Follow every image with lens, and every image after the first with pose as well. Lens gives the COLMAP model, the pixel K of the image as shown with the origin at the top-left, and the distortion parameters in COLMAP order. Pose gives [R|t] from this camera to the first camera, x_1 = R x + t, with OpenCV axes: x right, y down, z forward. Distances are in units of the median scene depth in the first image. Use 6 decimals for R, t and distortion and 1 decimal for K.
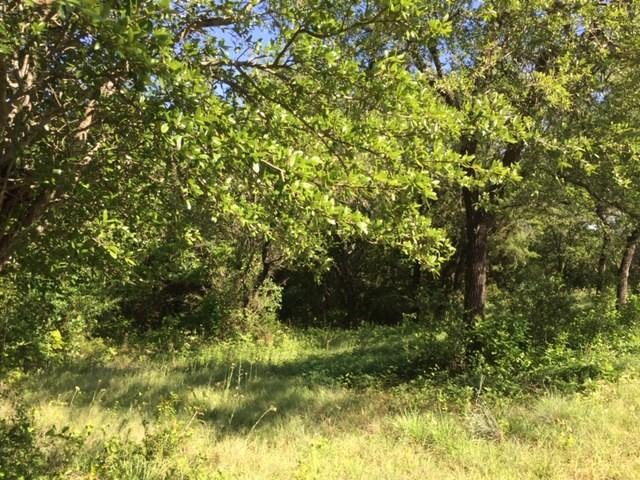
lens RADIAL K [[652.9, 0, 316.4], [0, 652.9, 243.6], [0, 0, 1]] dist [0.060634, -0.076423]
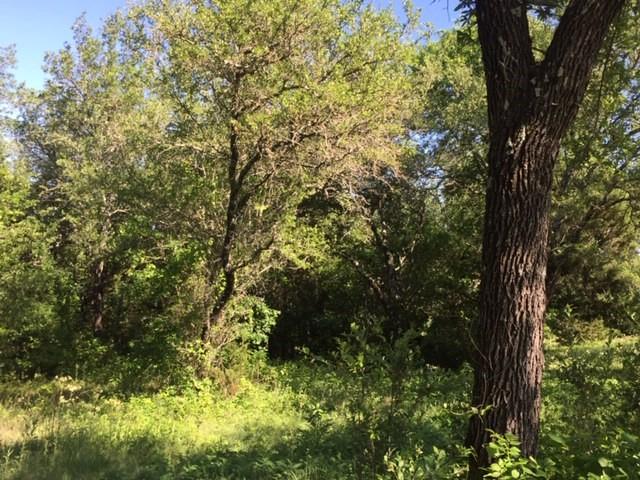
lens RADIAL K [[652.9, 0, 316.4], [0, 652.9, 243.6], [0, 0, 1]] dist [0.060634, -0.076423]
pose [[0.988492, 0.023570, -0.149423, 0.118103], [-0.029214, 0.998936, -0.035686, 0.023701], [0.148423, 0.039641, 0.988129, 0.405689]]
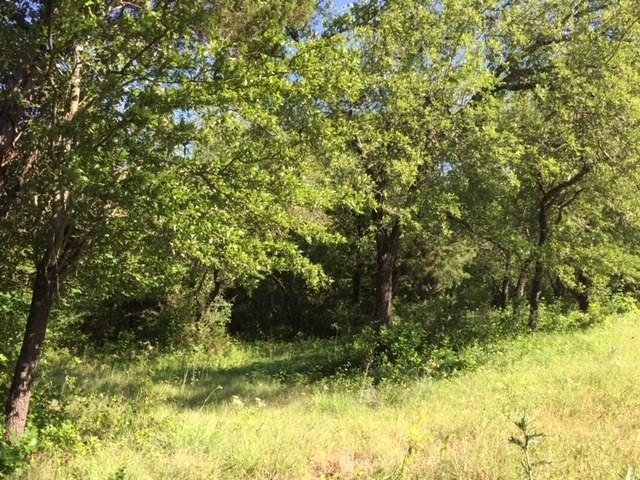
lens RADIAL K [[652.9, 0, 316.4], [0, 652.9, 243.6], [0, 0, 1]] dist [0.060634, -0.076423]
pose [[0.997377, 0.011686, 0.071438, 0.013126], [-0.009627, 0.999530, -0.029107, -0.005509], [-0.071745, 0.028342, 0.997020, -0.151624]]
